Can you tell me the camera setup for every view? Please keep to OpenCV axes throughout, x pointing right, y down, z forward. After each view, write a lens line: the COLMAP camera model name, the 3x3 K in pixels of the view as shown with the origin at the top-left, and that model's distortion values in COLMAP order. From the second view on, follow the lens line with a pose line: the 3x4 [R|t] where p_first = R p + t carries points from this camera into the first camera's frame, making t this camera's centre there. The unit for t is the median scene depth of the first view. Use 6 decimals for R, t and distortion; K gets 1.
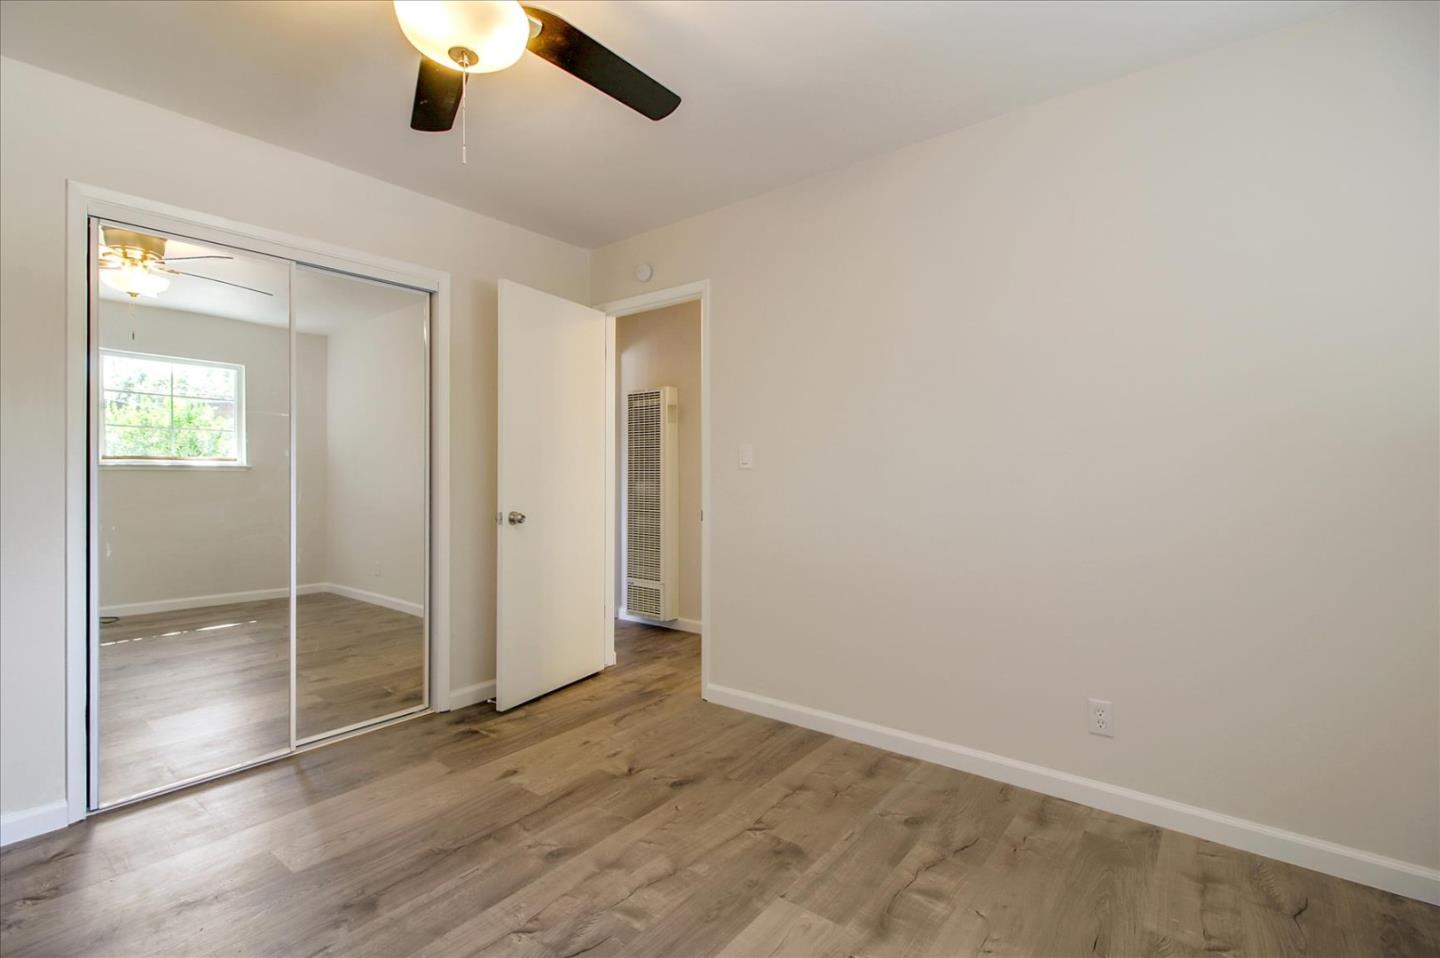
lens RADIAL K [[663.9, 0, 712.5], [0, 663.9, 470.5], [0, 0, 1]] dist [-0.001852, -0.000789]
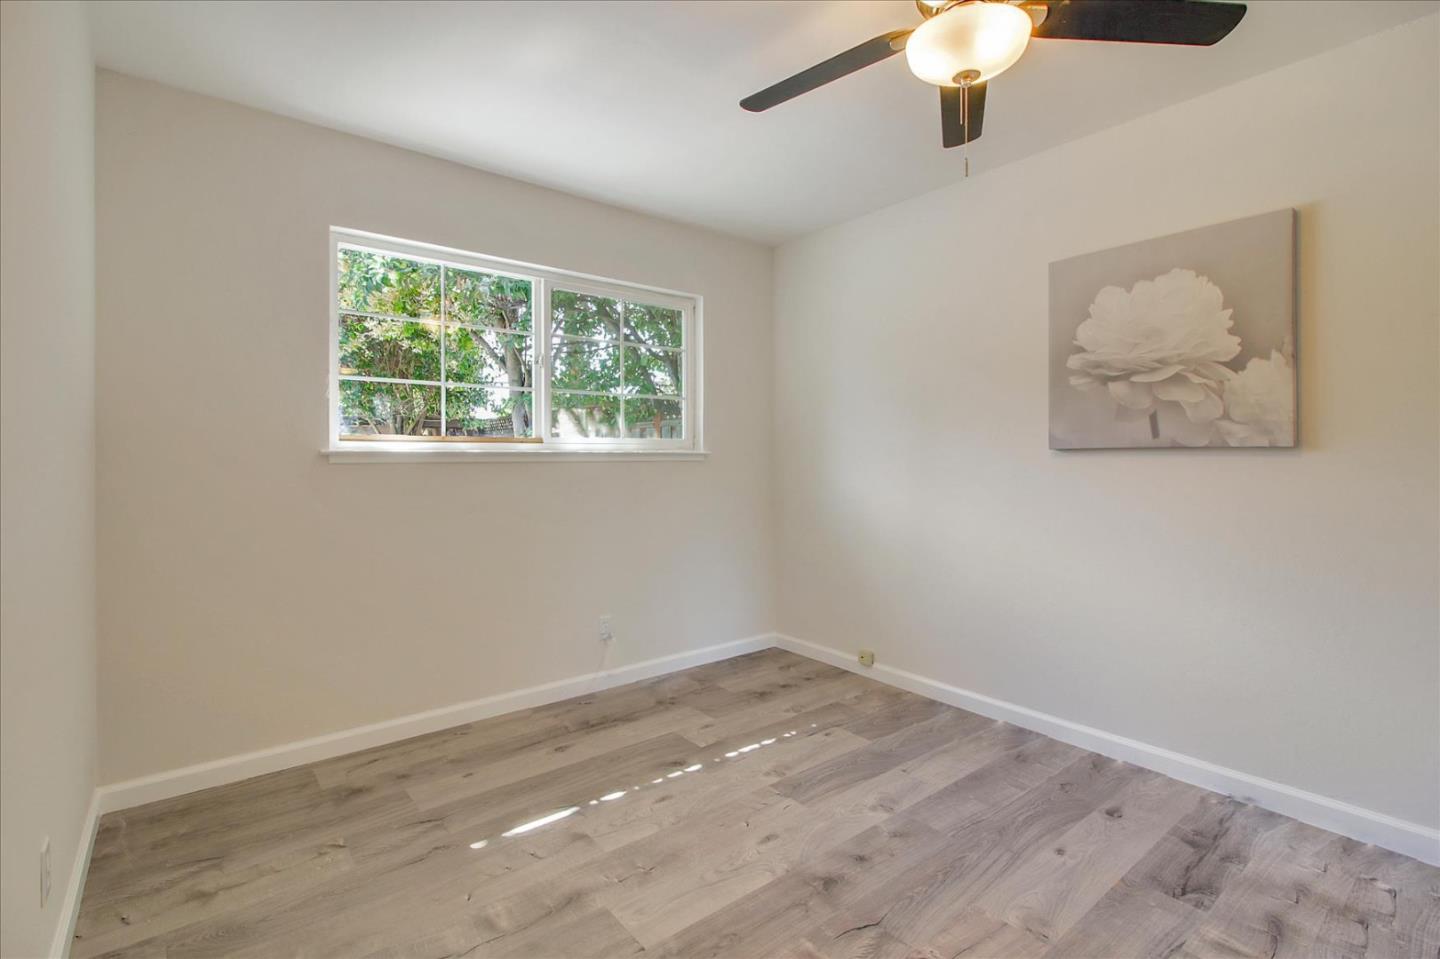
lens RADIAL K [[663.9, 0, 712.5], [0, 663.9, 471.0], [0, 0, 1]] dist [-0.001852, -0.000789]
pose [[-0.975778, -0.001278, 0.218758, -0.183343], [0.002272, 0.999870, 0.015973, 0.001232], [-0.218750, 0.016083, -0.975648, 1.913730]]
